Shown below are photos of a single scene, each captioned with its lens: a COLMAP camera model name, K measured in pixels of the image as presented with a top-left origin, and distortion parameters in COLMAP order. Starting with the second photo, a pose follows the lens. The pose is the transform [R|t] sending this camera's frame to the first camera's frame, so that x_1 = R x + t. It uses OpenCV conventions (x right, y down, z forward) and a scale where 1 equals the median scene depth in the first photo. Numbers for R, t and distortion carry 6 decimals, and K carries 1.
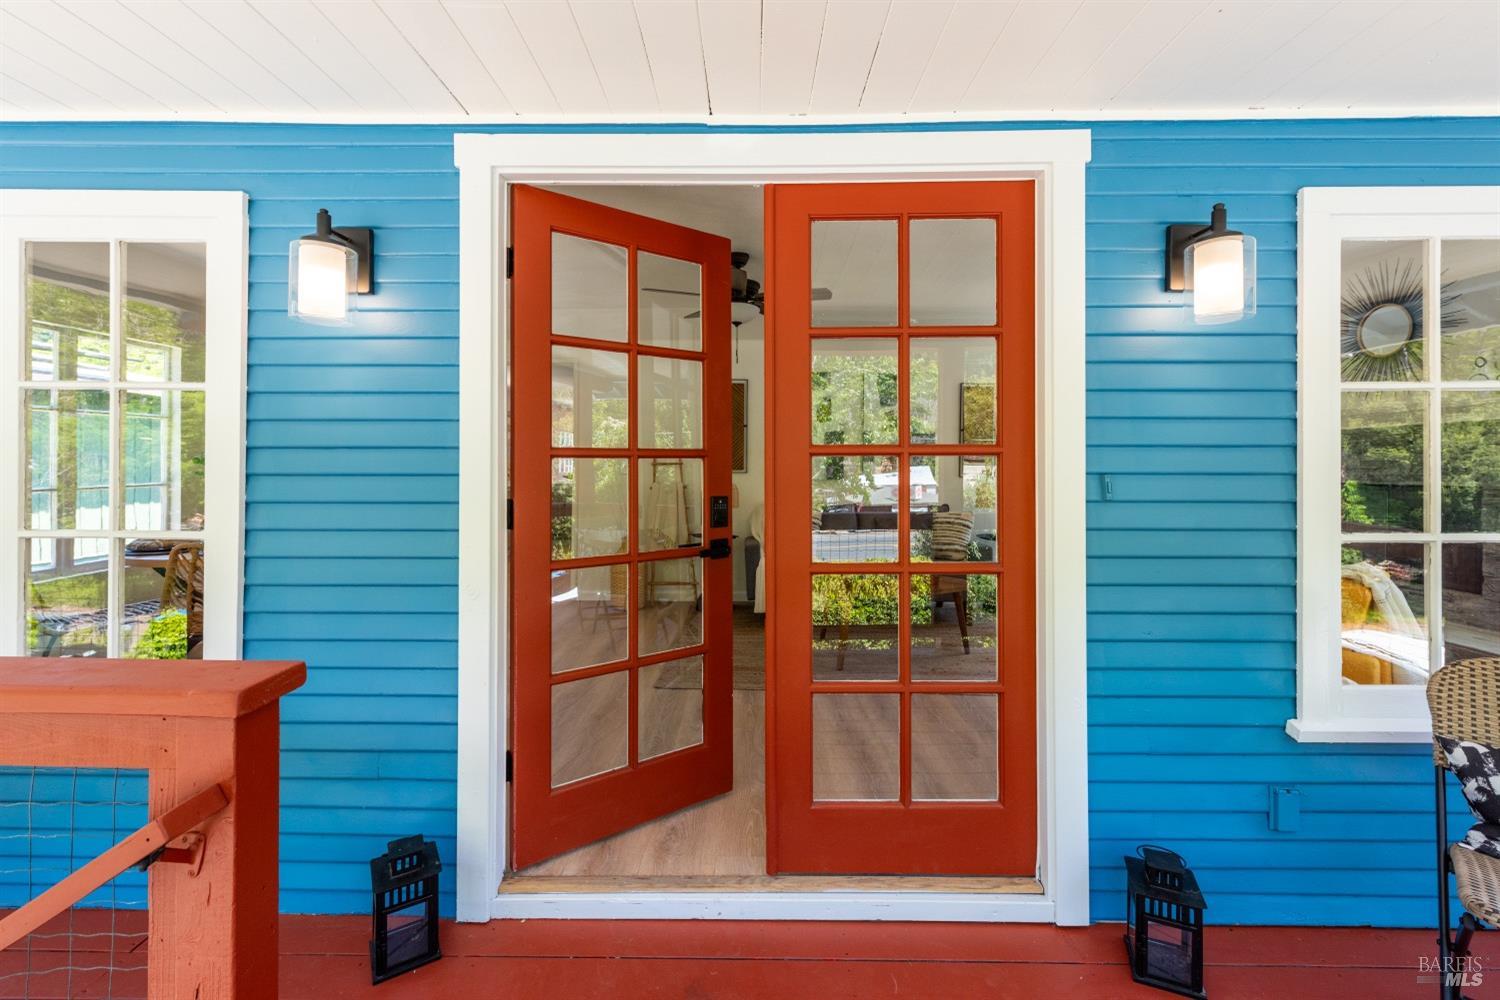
lens RADIAL K [[644.3, 0, 760.8], [0, 644.3, 457.3], [0, 0, 1]] dist [0.003709, -0.000388]
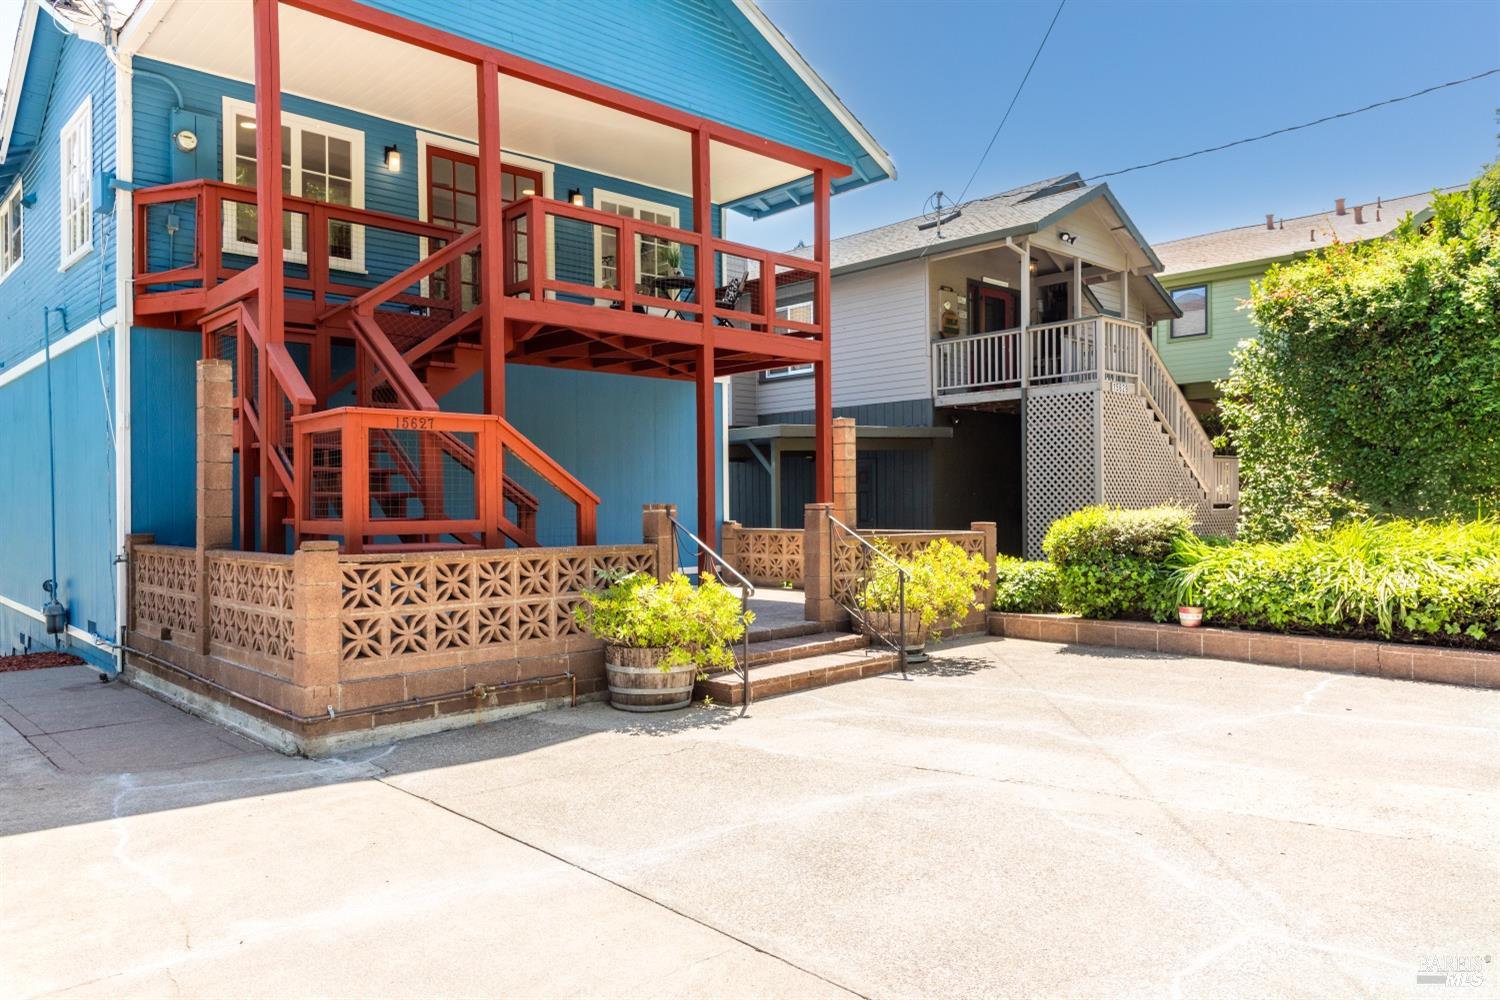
lens RADIAL K [[1005.3, 0, 744.8], [0, 1005.3, 498.5], [0, 0, 1]] dist [0.016149, -0.020473]
pose [[0.715027, -0.013351, 0.698969, -3.373270], [0.013009, 0.999899, 0.005791, 1.737595], [-0.698975, 0.004952, 0.715129, -4.782296]]
